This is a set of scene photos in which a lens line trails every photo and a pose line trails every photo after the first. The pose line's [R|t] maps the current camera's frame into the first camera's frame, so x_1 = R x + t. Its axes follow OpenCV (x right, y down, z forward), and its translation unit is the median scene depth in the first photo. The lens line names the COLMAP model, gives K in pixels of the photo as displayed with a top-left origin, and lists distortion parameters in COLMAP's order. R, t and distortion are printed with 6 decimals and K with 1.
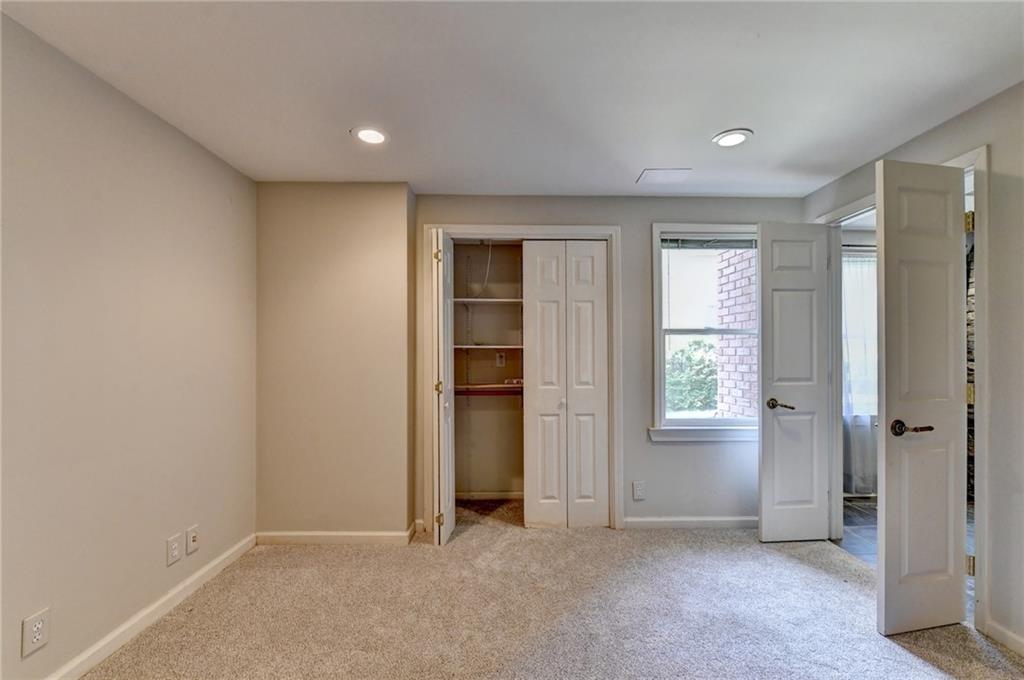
lens RADIAL K [[438.6, 0, 520.1], [0, 438.6, 350.2], [0, 0, 1]] dist [0.000771, -0.000035]
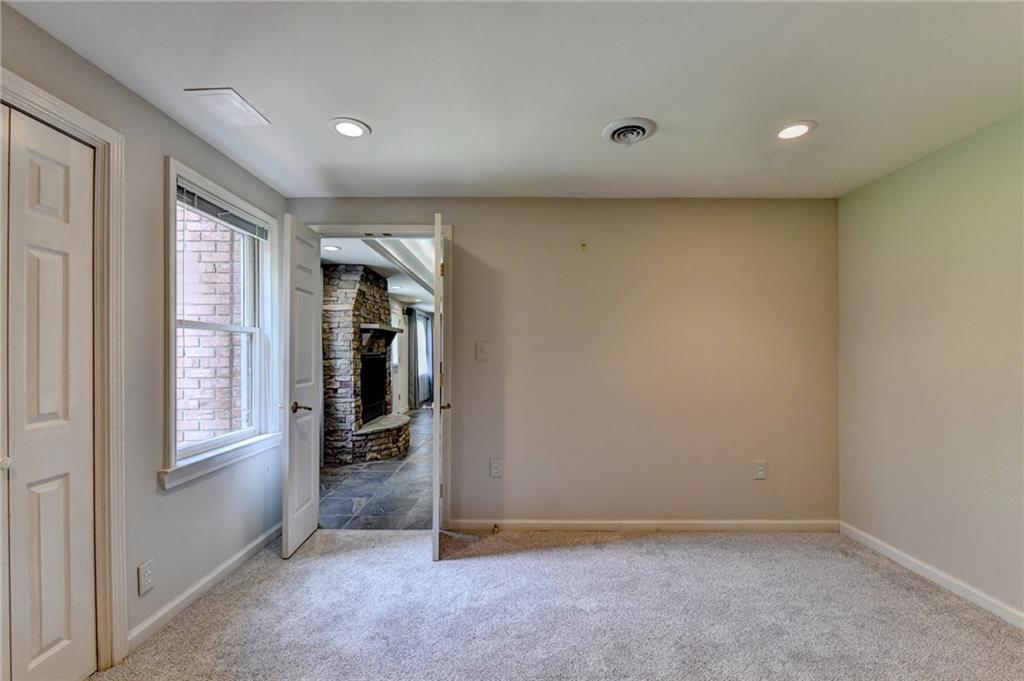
lens RADIAL K [[438.6, 0, 520.1], [0, 438.6, 350.7], [0, 0, 1]] dist [0.000771, -0.000035]
pose [[0.004764, 0.005704, 0.999972, -0.347313], [-0.008195, 0.999950, -0.005665, 0.000116], [-0.999955, -0.008167, 0.004811, 0.471363]]
